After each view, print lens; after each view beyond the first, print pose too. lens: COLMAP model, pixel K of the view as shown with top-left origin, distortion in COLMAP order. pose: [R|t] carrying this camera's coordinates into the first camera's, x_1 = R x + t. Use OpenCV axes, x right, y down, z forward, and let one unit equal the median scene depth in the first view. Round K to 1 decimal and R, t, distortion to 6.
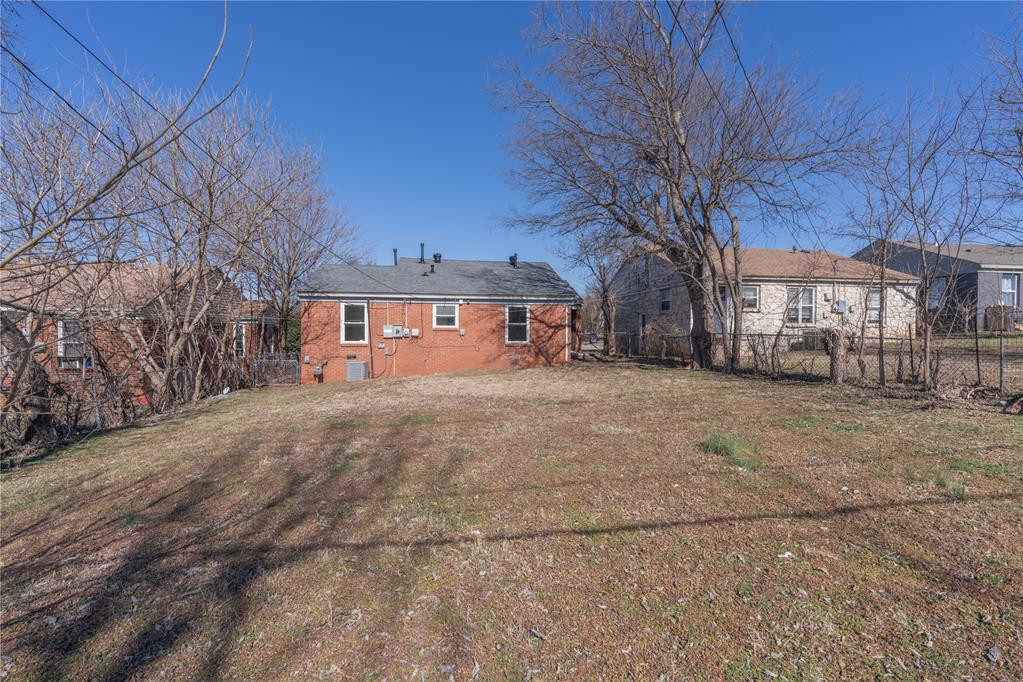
lens RADIAL K [[465.9, 0, 511.4], [0, 465.9, 339.0], [0, 0, 1]] dist [-0.002405, 0.000009]
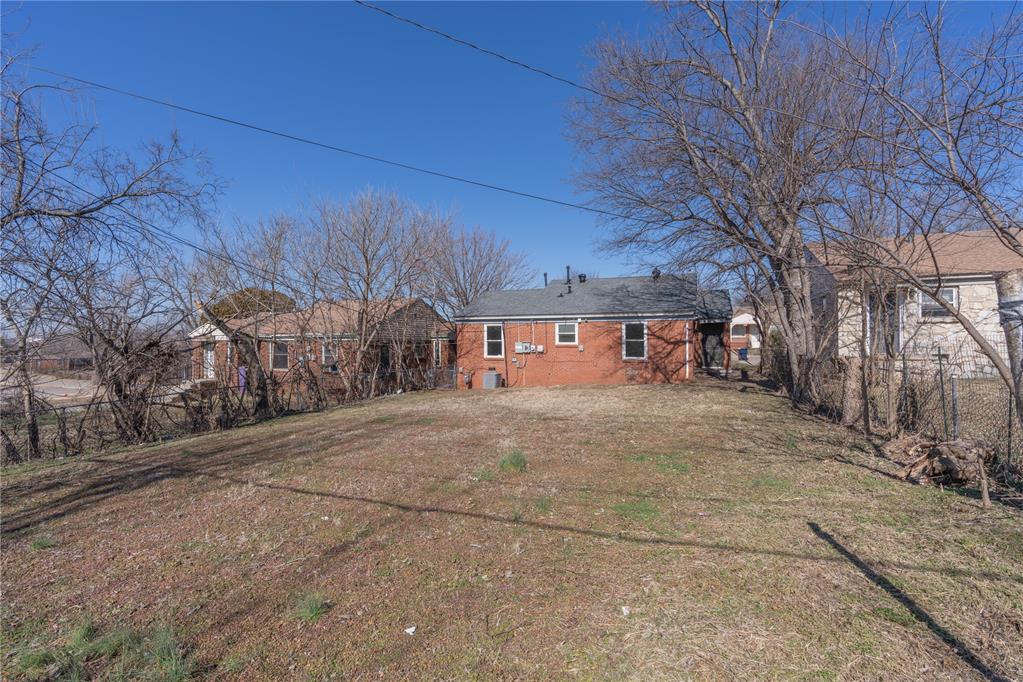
lens RADIAL K [[465.9, 0, 511.1], [0, 465.9, 344.0], [0, 0, 1]] dist [-0.002405, 0.000009]
pose [[0.849146, -0.001158, -0.528156, 0.324555], [-0.000625, 0.999995, -0.003198, -0.020861], [0.528157, 0.003045, 0.849141, -0.003572]]
